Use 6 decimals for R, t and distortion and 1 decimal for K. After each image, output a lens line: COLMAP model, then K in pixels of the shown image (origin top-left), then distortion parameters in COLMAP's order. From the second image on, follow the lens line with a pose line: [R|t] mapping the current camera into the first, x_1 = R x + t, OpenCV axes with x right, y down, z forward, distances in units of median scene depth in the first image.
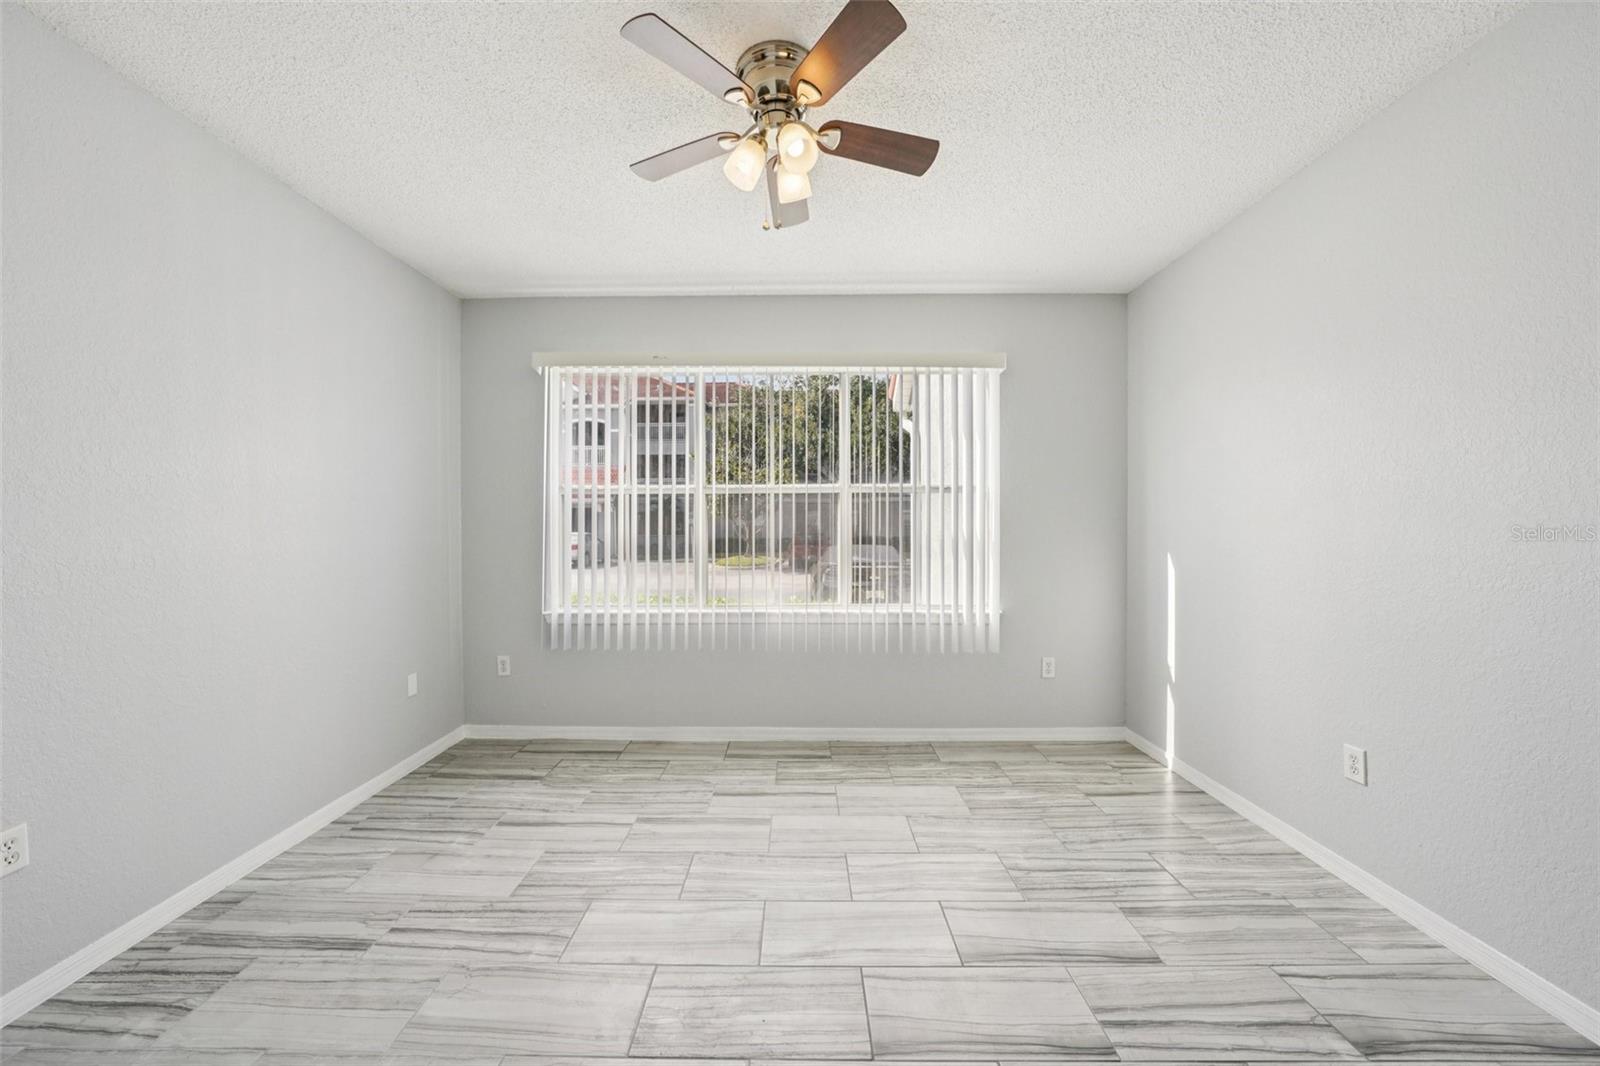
lens RADIAL K [[558.6, 0, 791.7], [0, 558.6, 536.4], [0, 0, 1]] dist [-0.023576, 0.005299]
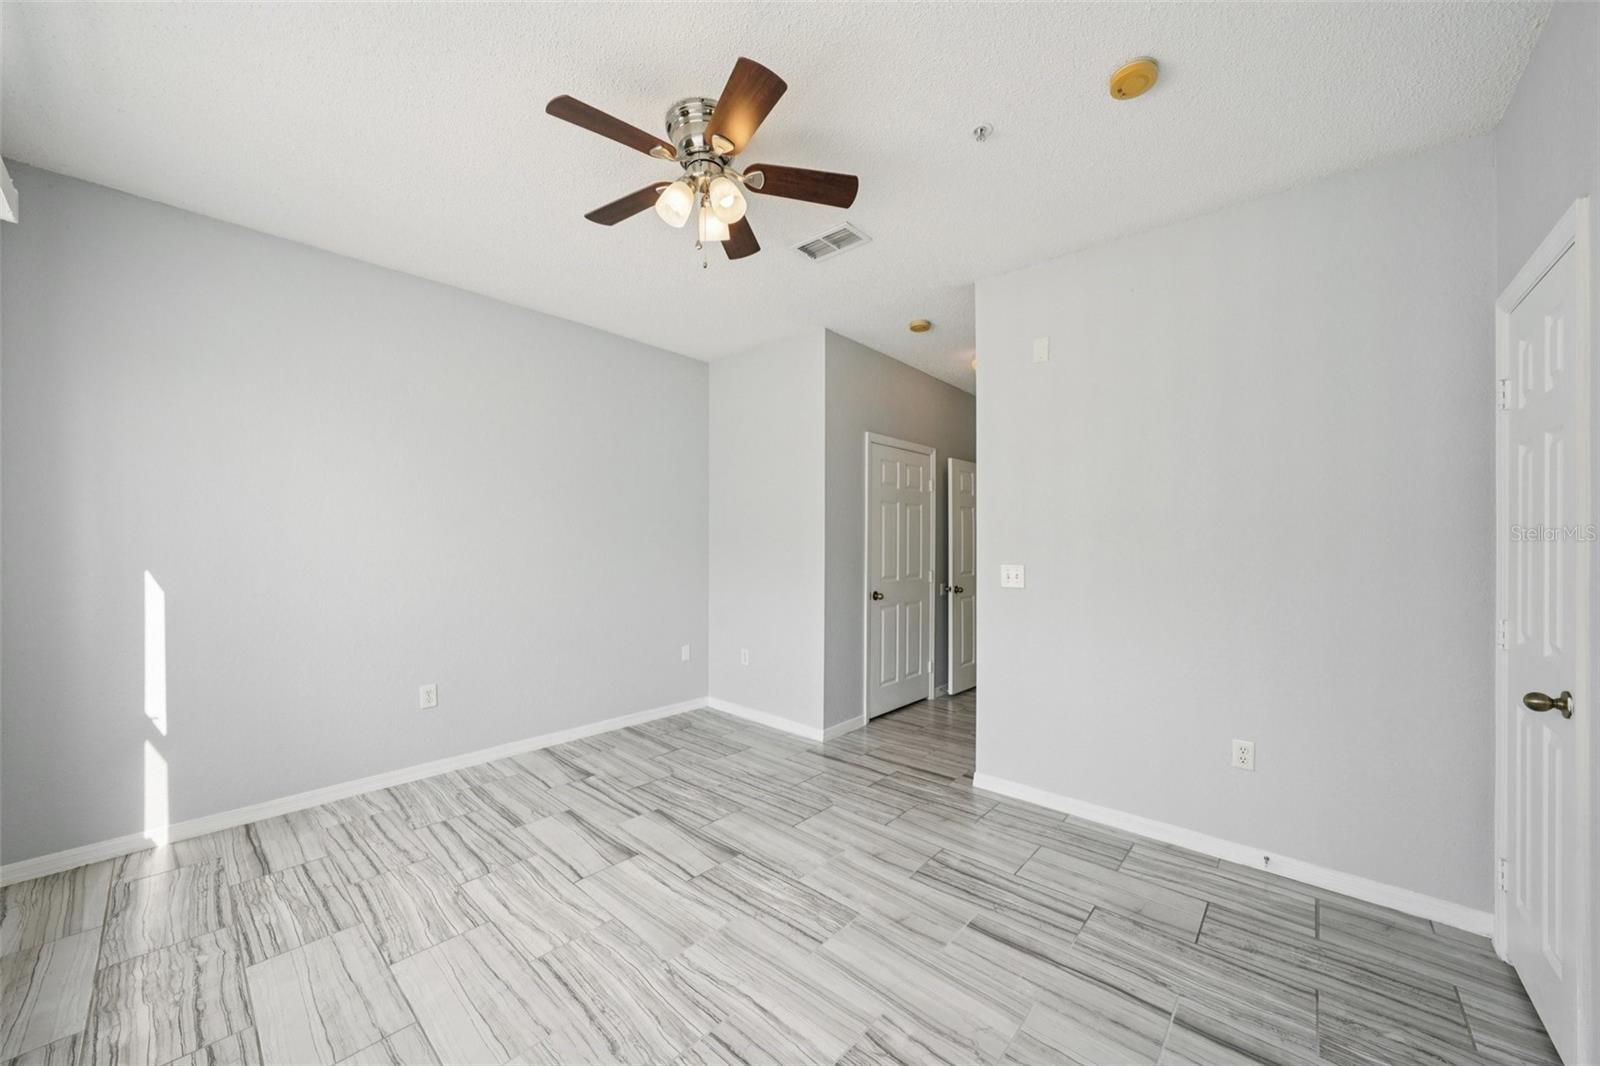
lens RADIAL K [[575.8, 0, 800.0], [0, 575.8, 540.8], [0, 0, 1]] dist [-0.013304, 0.000456]
pose [[-0.750671, -0.001034, 0.660675, -0.733081], [0.001965, 0.999991, 0.003798, -0.017971], [-0.660673, 0.004149, -0.750662, 1.397390]]
